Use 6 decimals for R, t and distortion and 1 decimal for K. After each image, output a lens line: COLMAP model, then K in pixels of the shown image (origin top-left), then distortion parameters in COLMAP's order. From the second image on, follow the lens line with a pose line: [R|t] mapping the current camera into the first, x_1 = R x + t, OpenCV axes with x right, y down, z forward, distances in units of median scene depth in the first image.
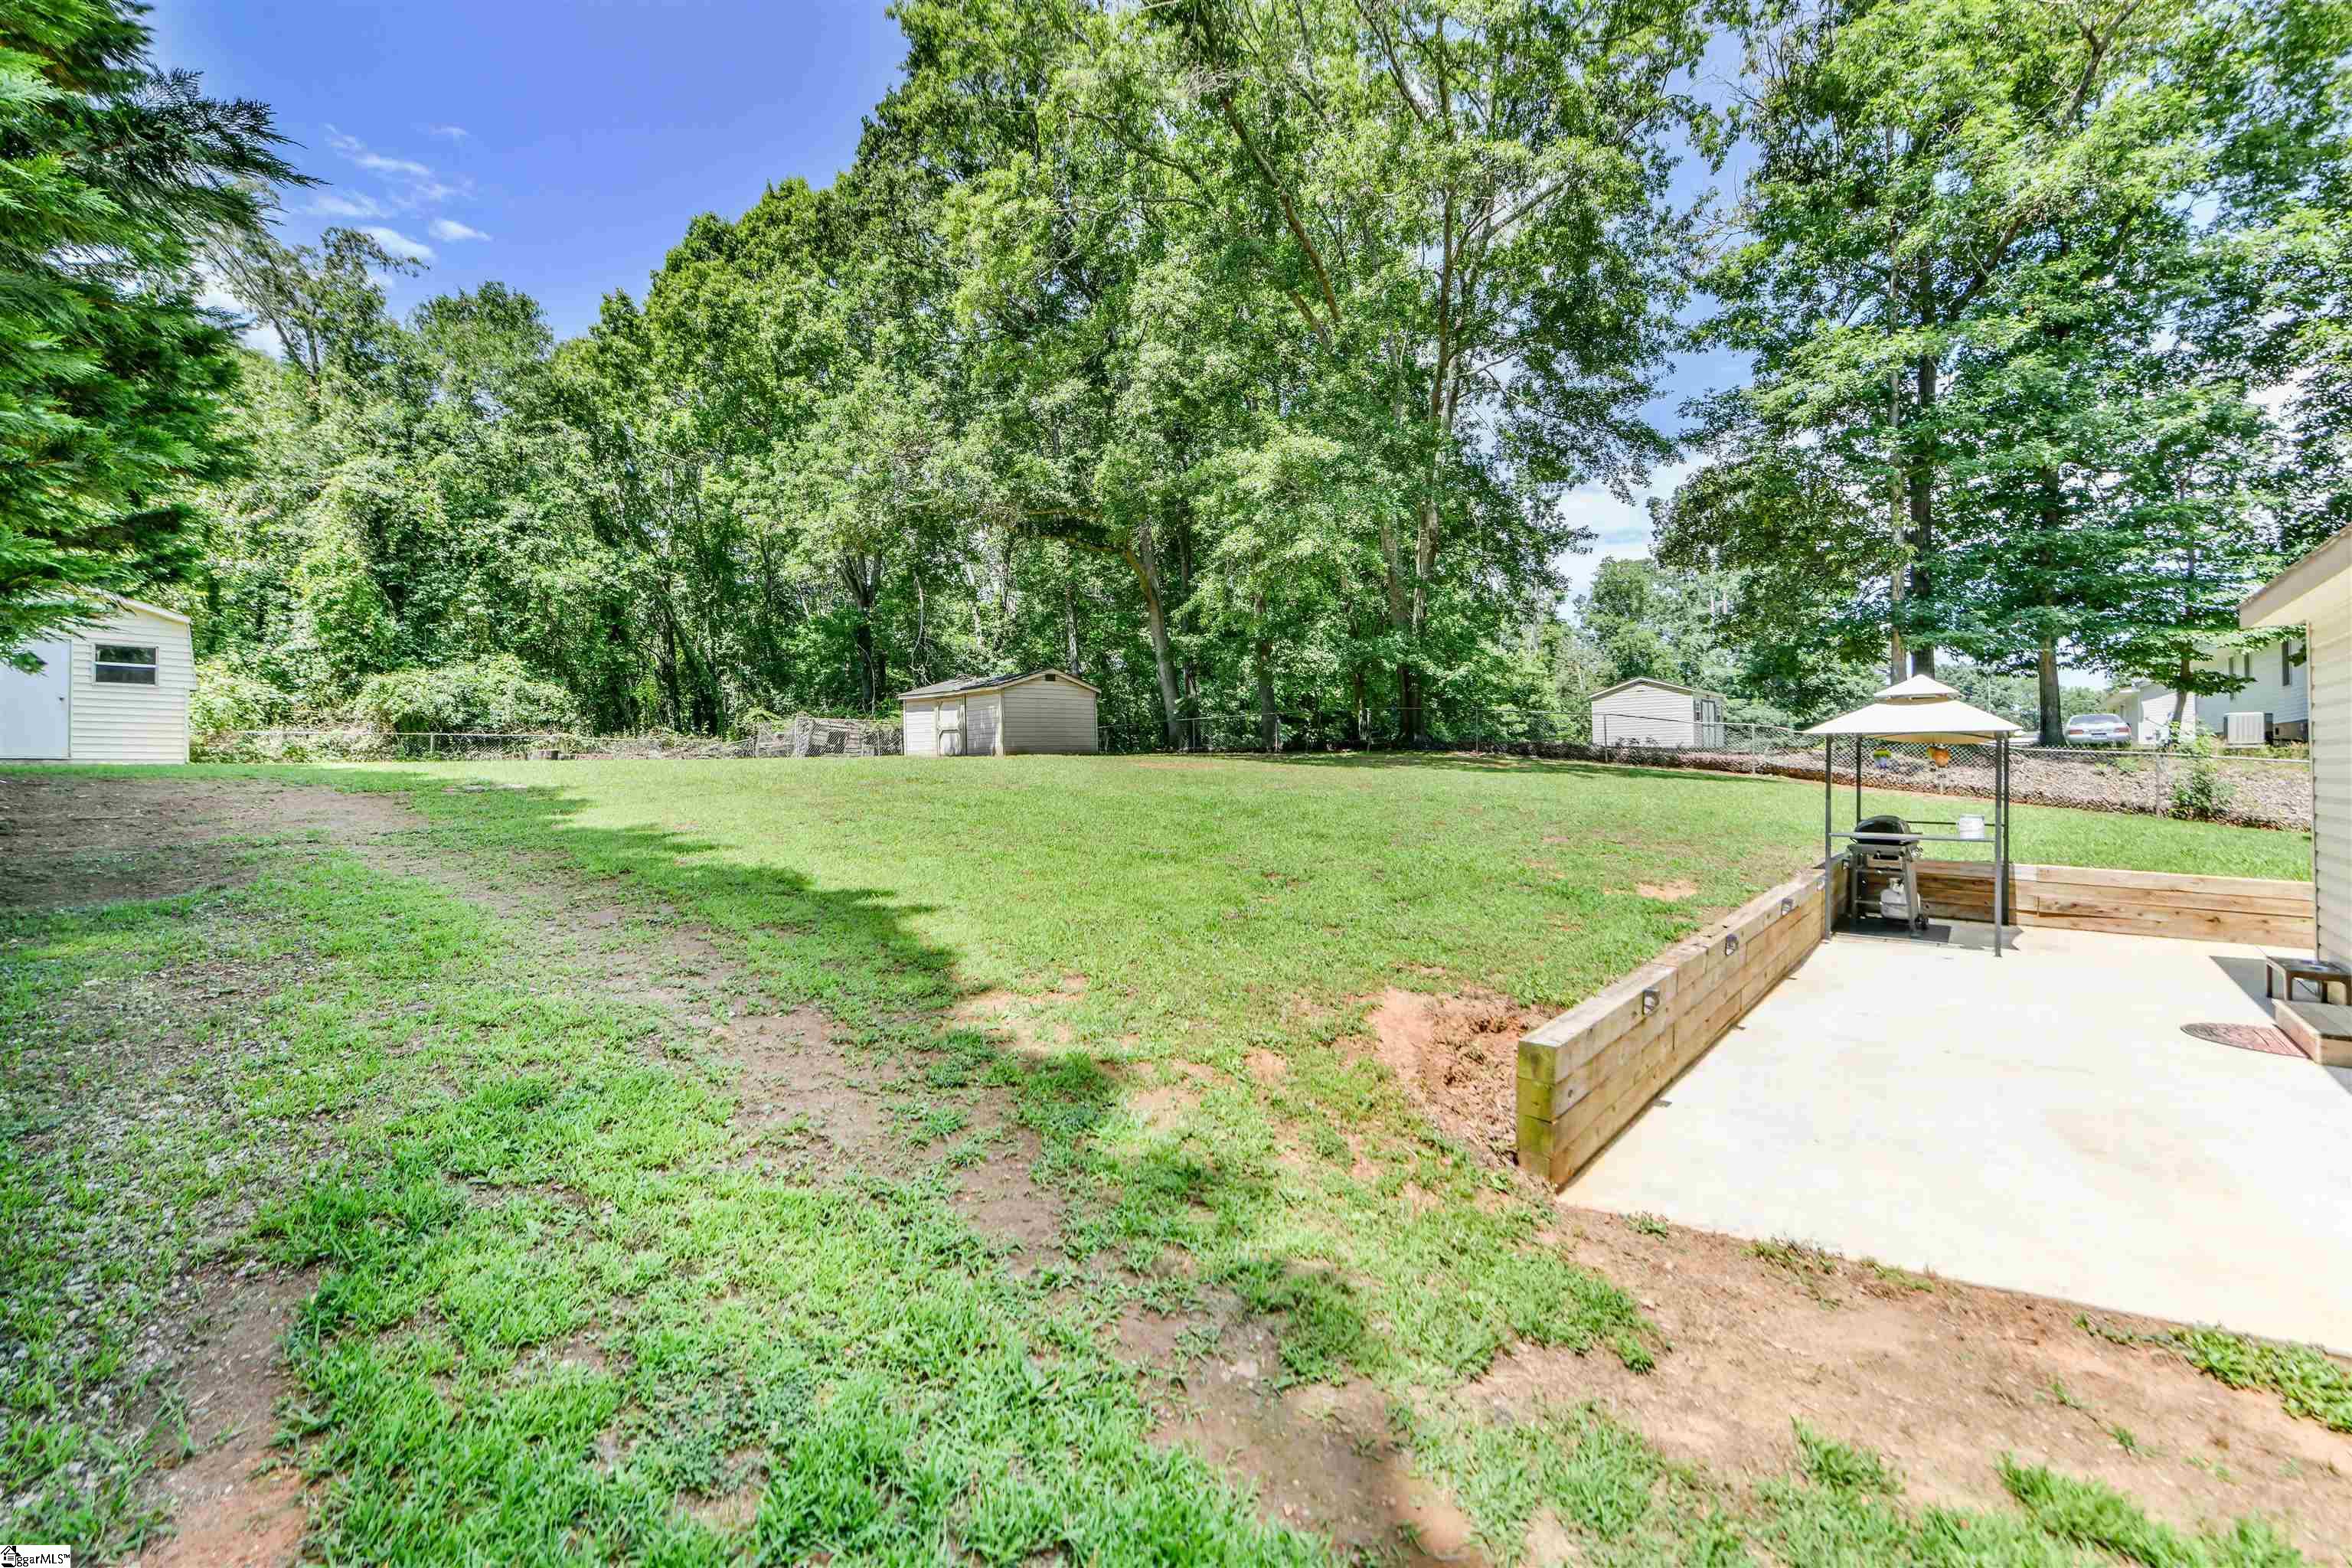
lens RADIAL K [[1011.7, 0, 1159.6], [0, 1011.7, 763.0], [0, 0, 1]] dist [0.014961, -0.004113]
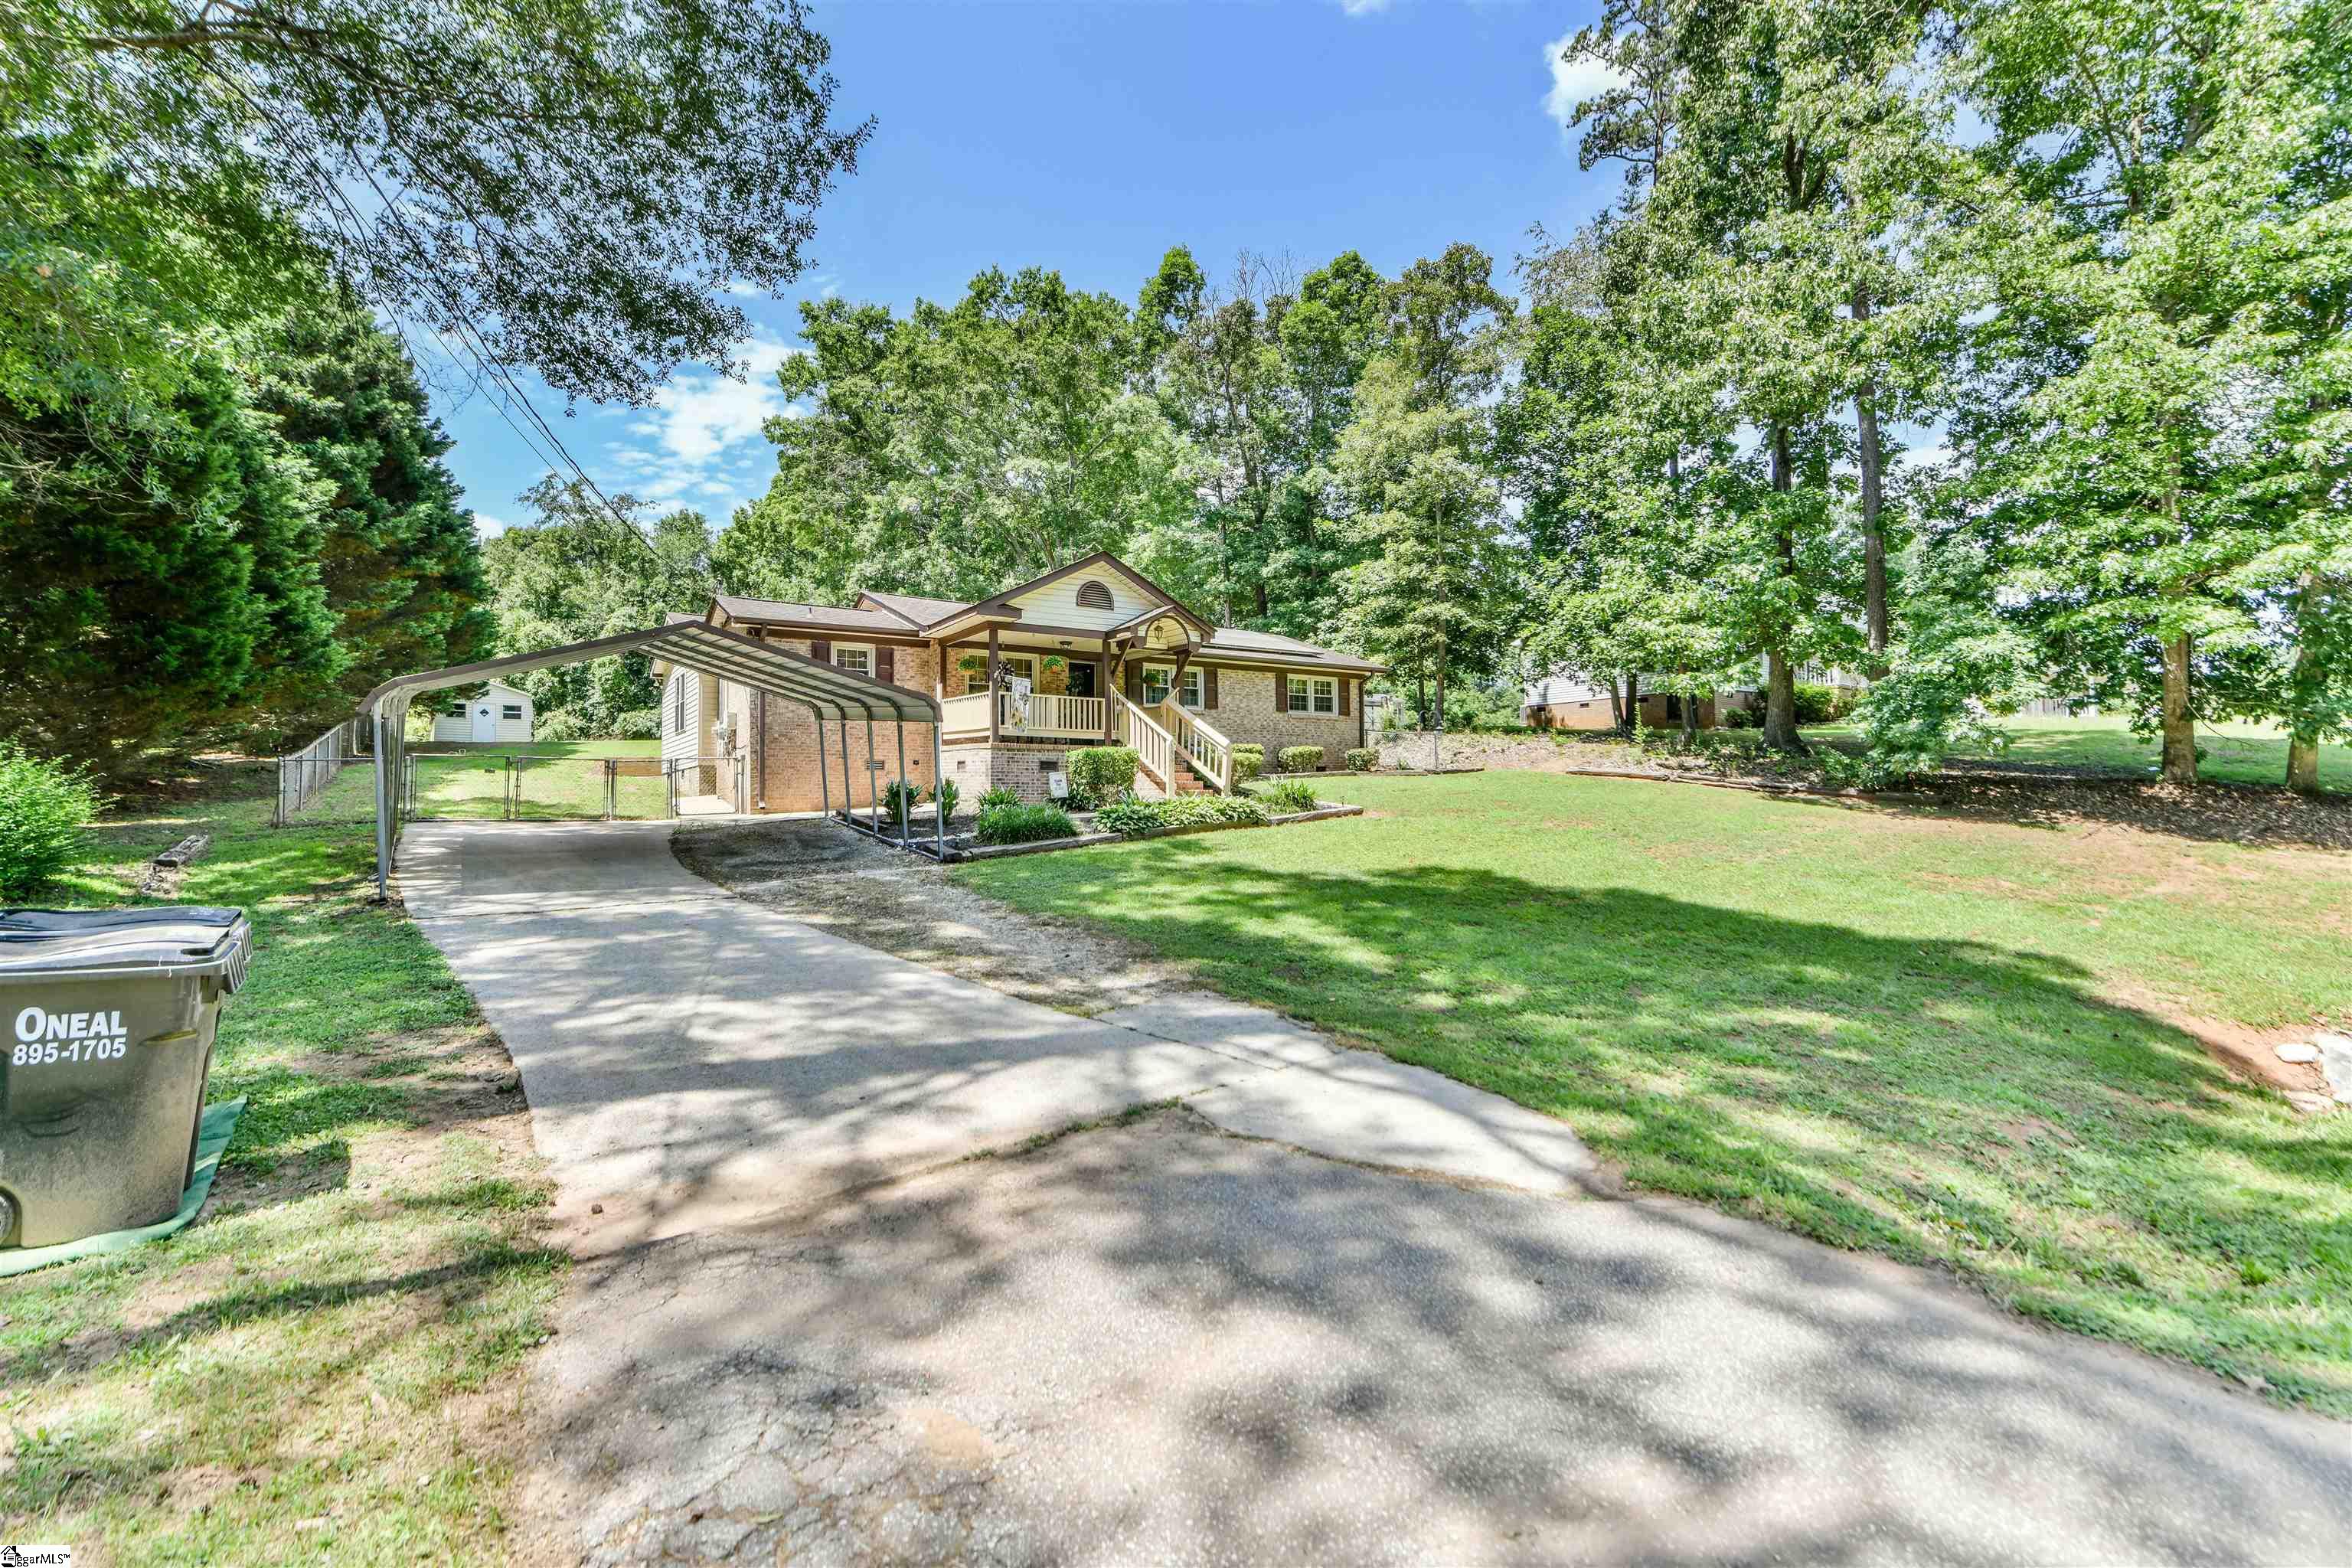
lens RADIAL K [[1091.0, 0, 1177.9], [0, 1091.0, 775.1], [0, 0, 1]] dist [0.007468, 0.001705]
pose [[0.951359, -0.011413, -0.307874, 0.197217], [0.007644, 0.999880, -0.013447, 0.015627], [0.307991, 0.010439, 0.951332, -0.154316]]
